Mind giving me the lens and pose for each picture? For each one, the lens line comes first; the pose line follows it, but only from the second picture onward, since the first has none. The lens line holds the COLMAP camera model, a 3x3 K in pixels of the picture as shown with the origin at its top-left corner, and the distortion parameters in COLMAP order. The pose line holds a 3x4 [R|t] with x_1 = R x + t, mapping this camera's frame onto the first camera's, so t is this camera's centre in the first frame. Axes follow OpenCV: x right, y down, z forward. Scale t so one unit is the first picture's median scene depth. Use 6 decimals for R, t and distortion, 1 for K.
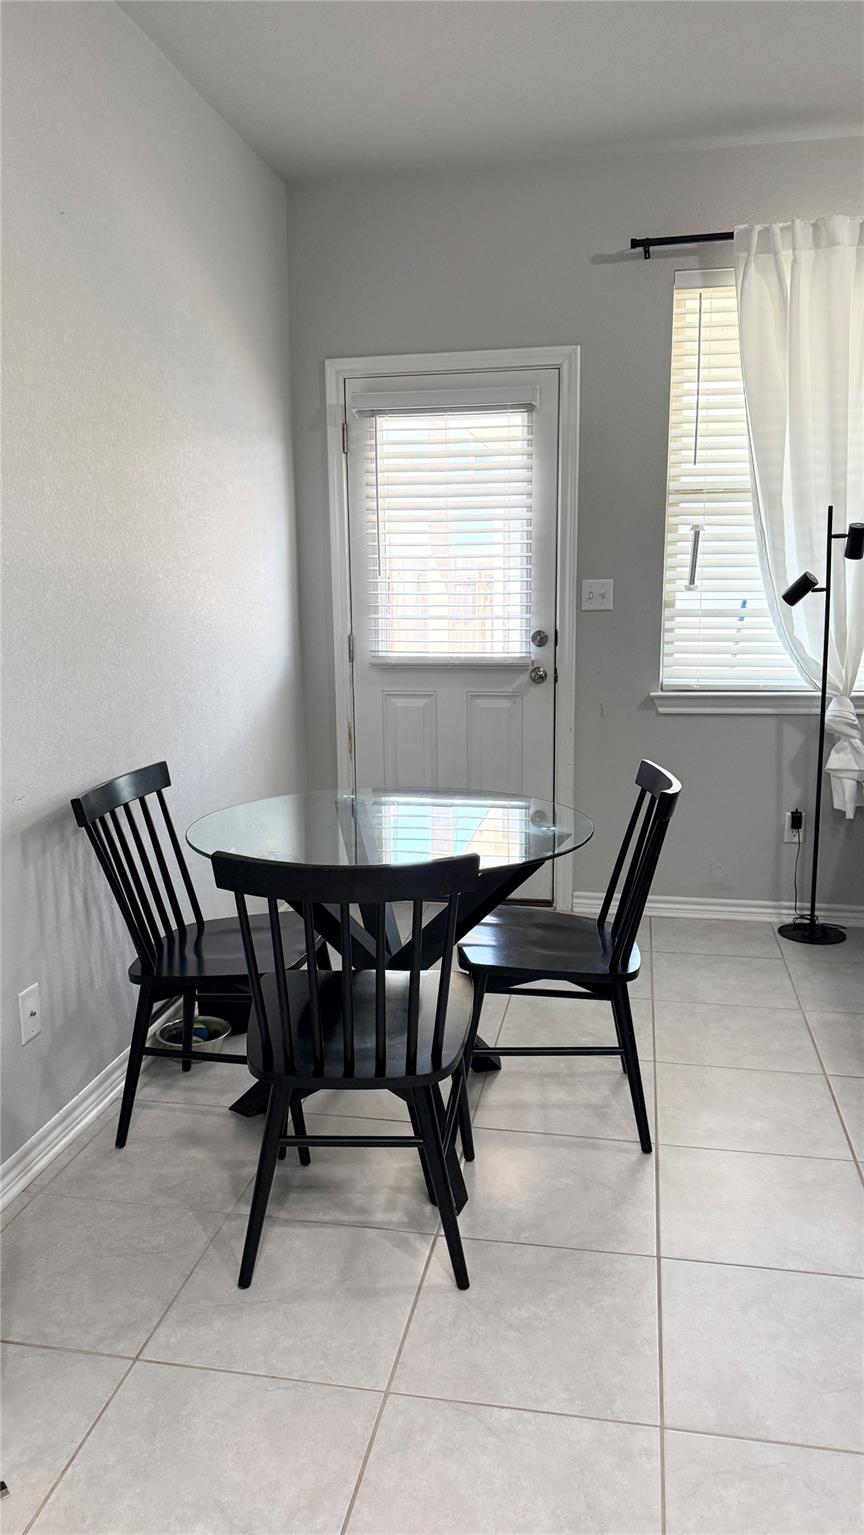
lens RADIAL K [[1081.6, 0, 432.0], [0, 1081.6, 767.5], [0, 0, 1]] dist [0.224900, -0.439862]
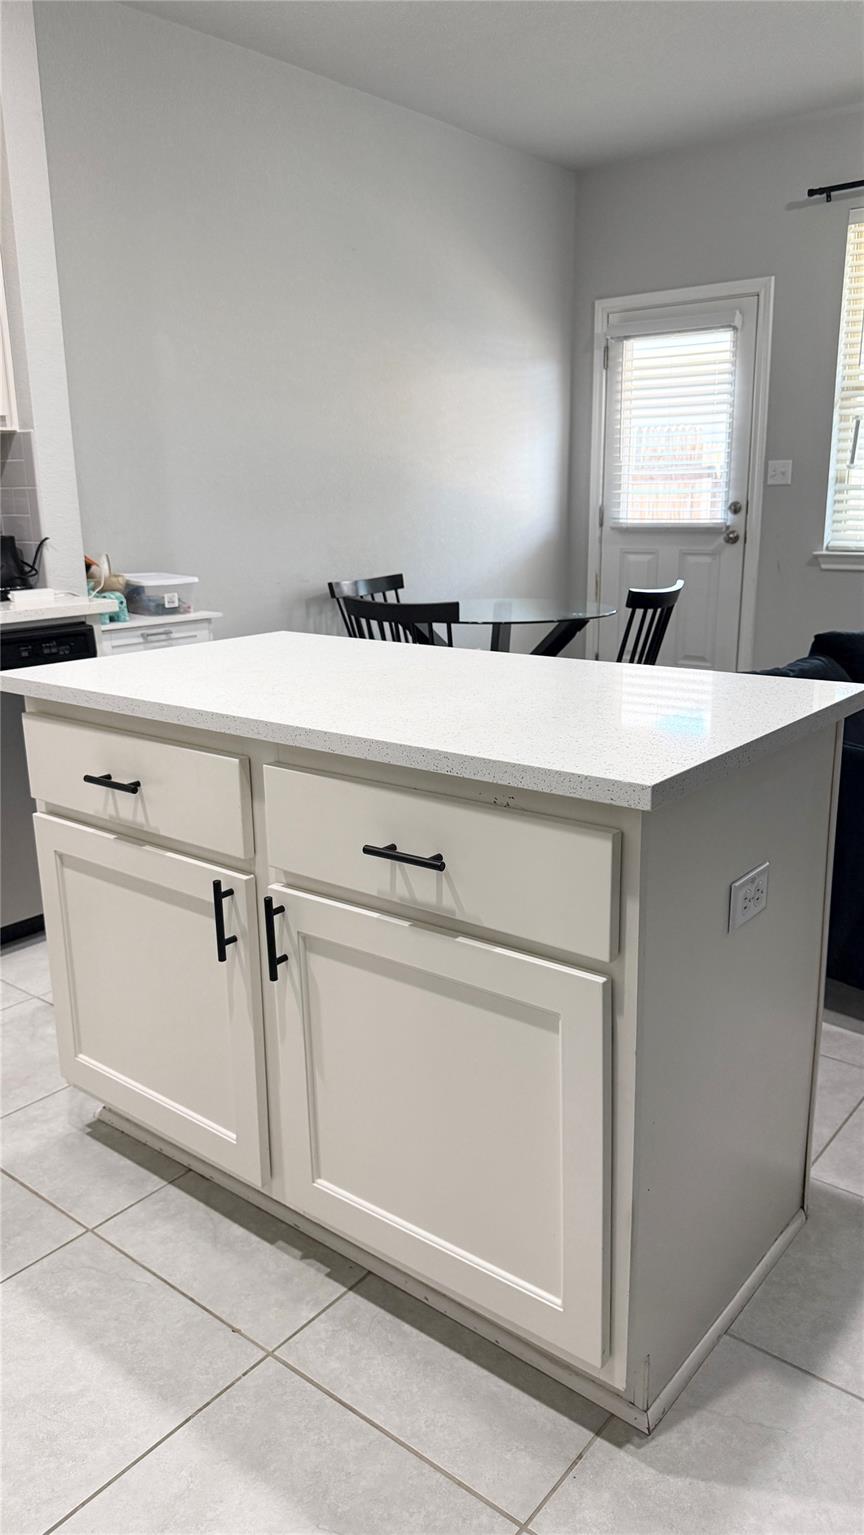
lens RADIAL K [[1099.4, 0, 432.0], [0, 1099.4, 767.5], [0, 0, 1]] dist [0.087739, -0.130360]
pose [[0.882781, 0.112827, -0.456035, 0.419338], [-0.075695, 0.992209, 0.098951, 0.083409], [0.463646, -0.052832, 0.884444, -0.341199]]
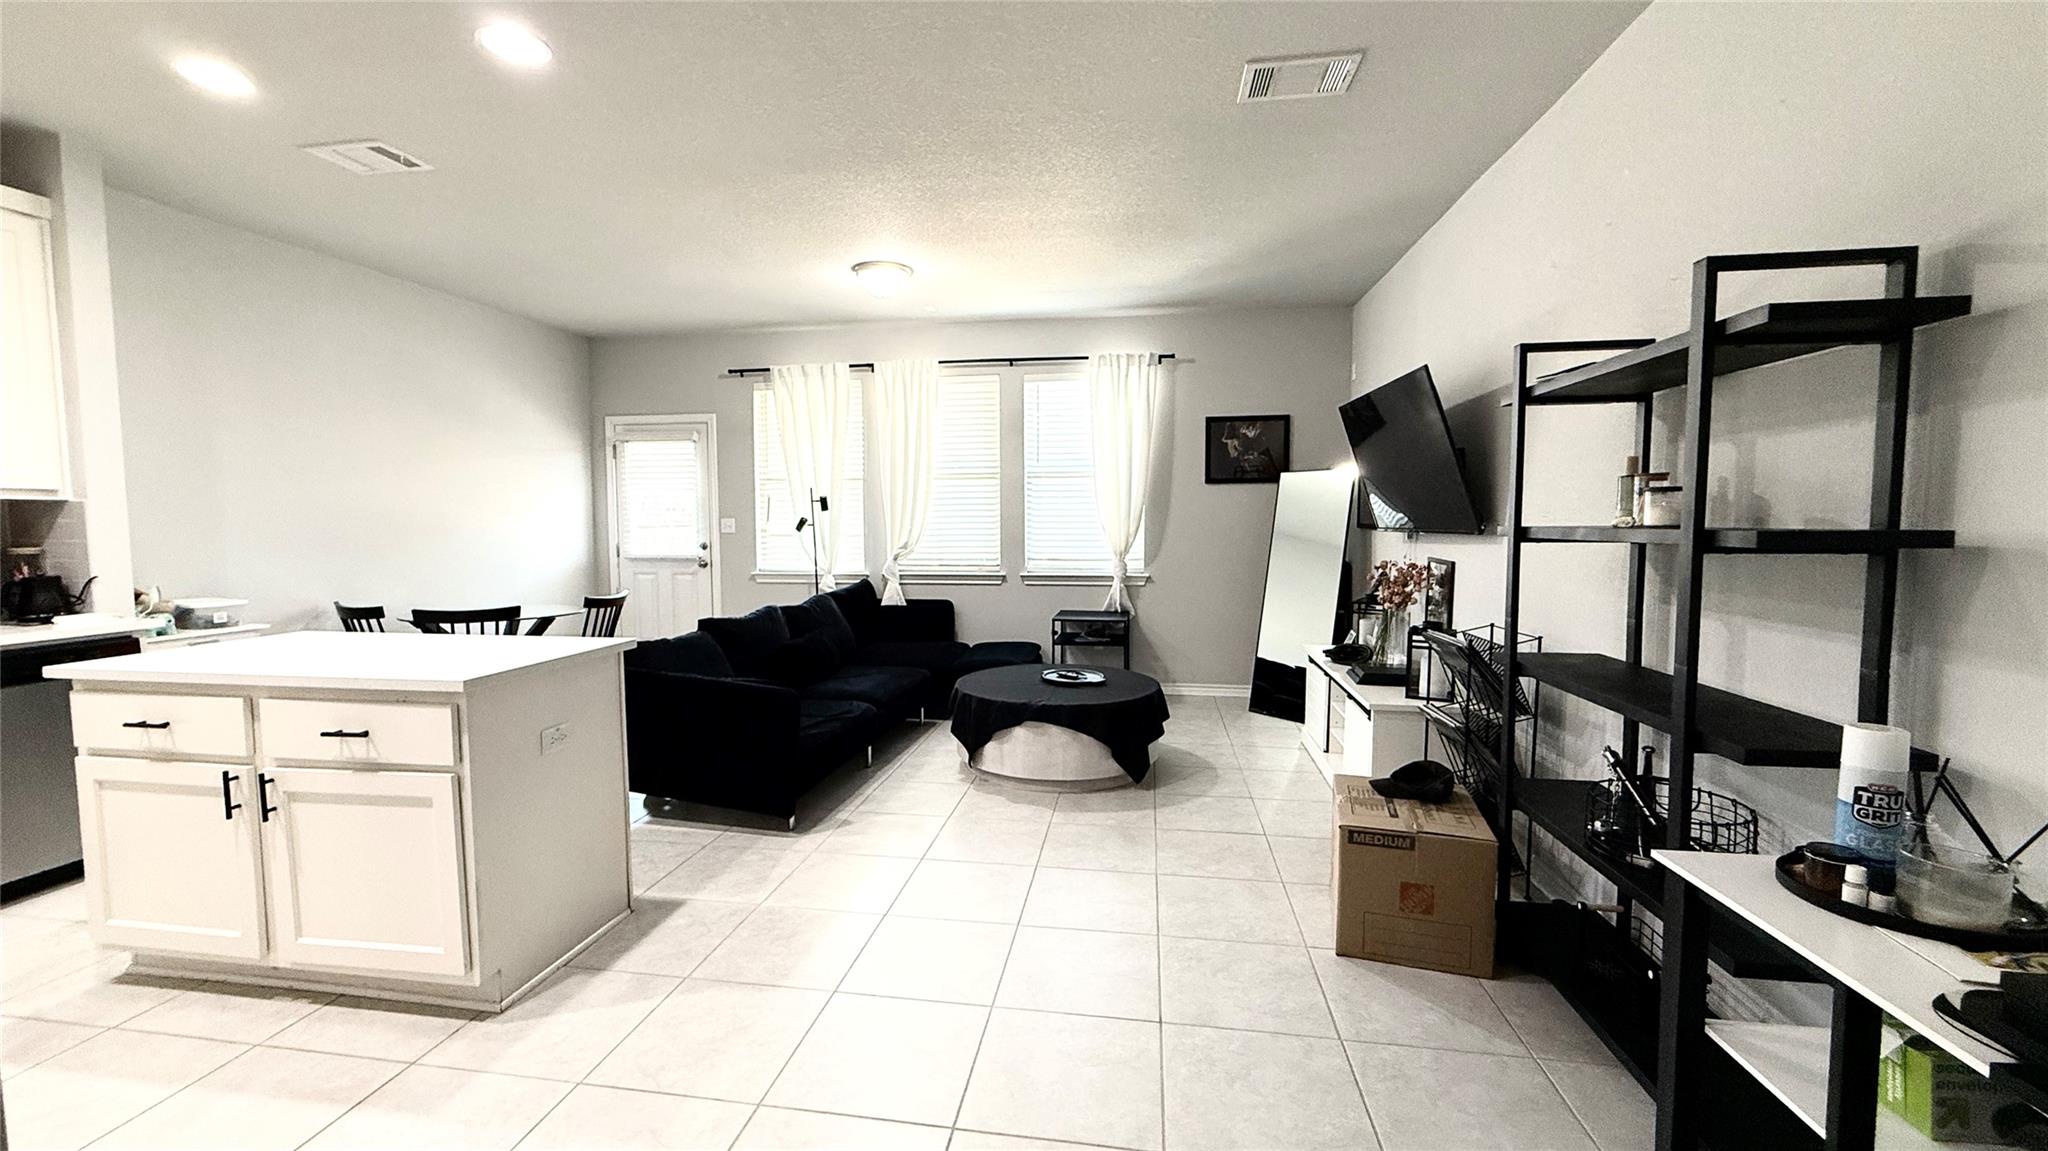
lens RADIAL K [[819.2, 0, 1018.2], [0, 819.2, 574.5], [0, 0, 1]] dist [0.000357, -0.000184]
pose [[0.999434, 0.005928, 0.033120, 0.652642], [-0.002405, 0.994425, -0.105416, 0.099068], [-0.033561, 0.105277, 0.993876, -0.567544]]
